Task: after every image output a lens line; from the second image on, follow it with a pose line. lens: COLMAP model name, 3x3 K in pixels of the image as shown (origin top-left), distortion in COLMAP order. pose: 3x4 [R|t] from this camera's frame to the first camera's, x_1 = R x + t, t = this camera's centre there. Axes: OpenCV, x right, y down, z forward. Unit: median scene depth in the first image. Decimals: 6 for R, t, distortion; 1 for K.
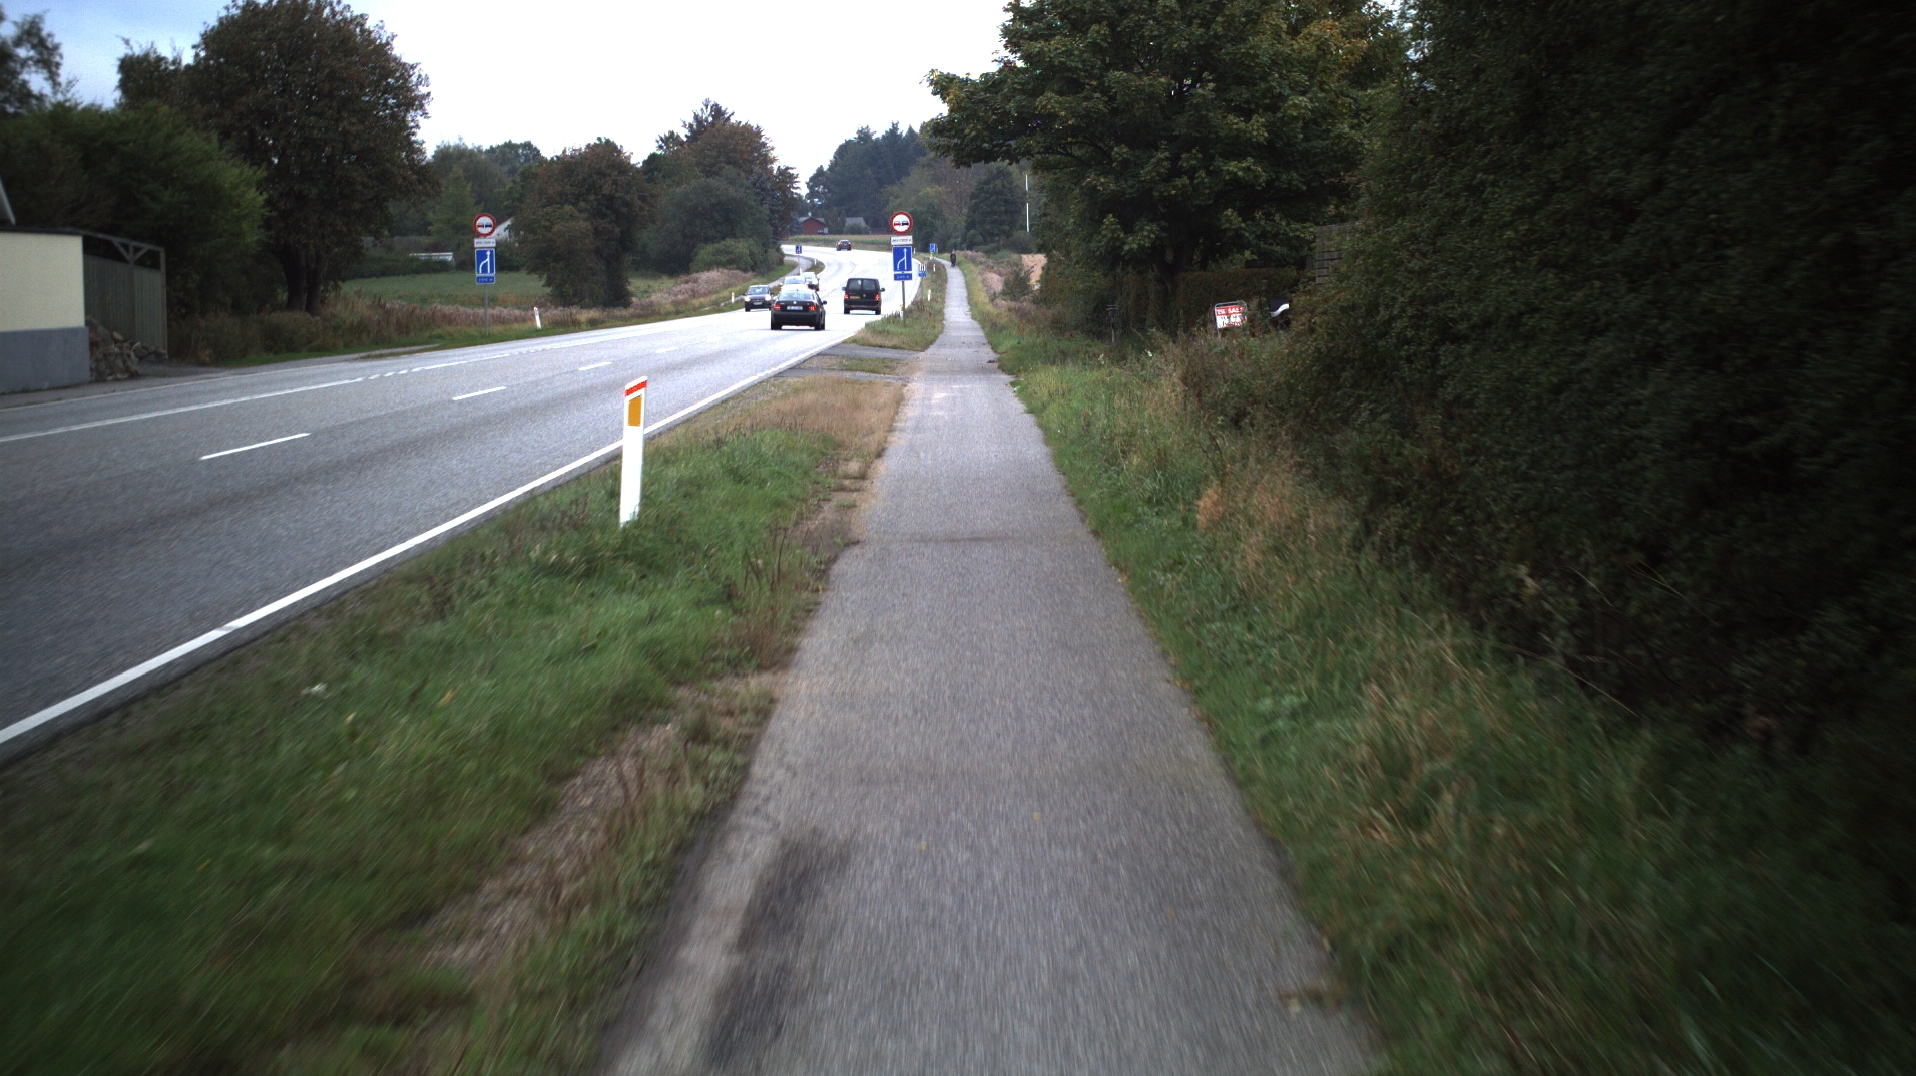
lens RADIAL K [[12819.2, 0, 965.5], [0, 12819.2, 544.8], [0, 0, 1]] dist [-2.534162, 0.000000]
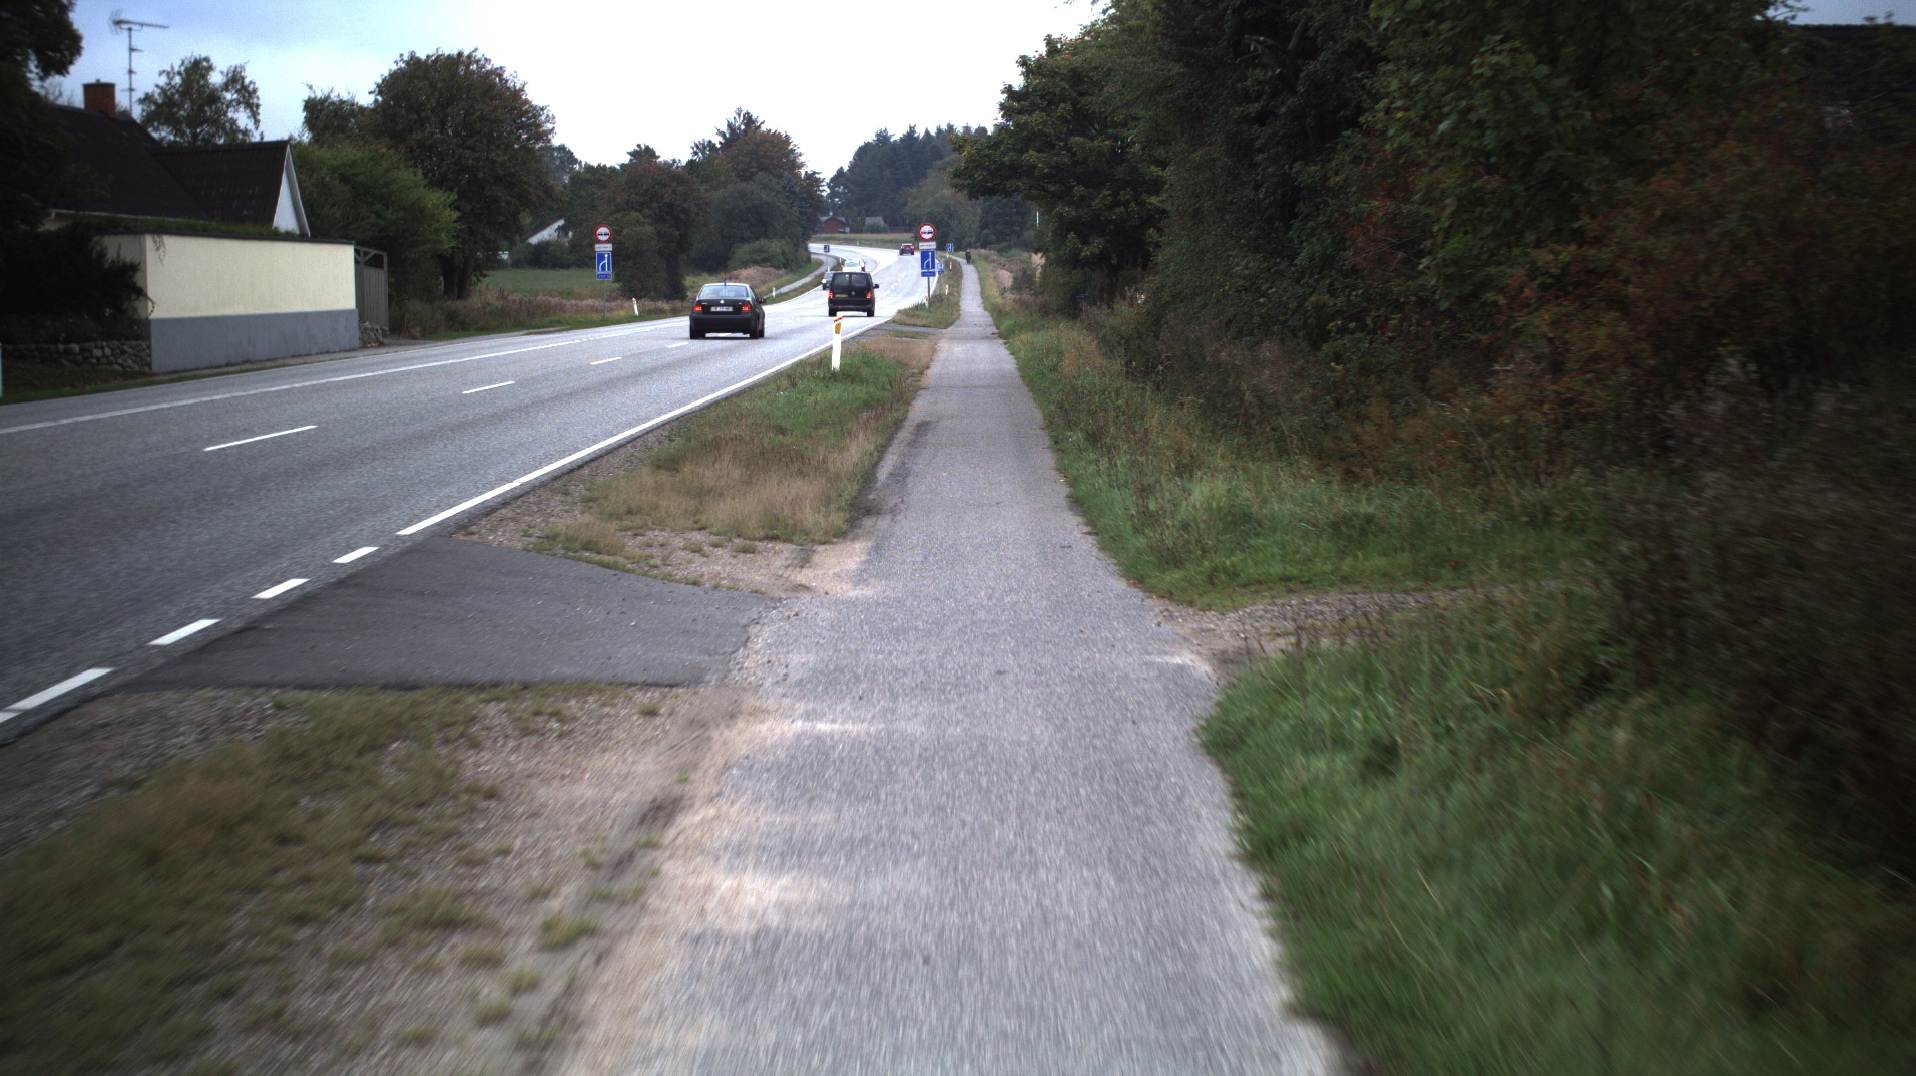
lens RADIAL K [[12819.2, 0, 960.8], [0, 12819.2, 543.6], [0, 0, 1]] dist [-2.534162, 0.000000]
pose [[0.999999, -0.000587, -0.001561, 0.000528], [0.000587, 1.000000, 0.000166, 0.008433], [0.001561, -0.000167, 0.999999, -0.405501]]
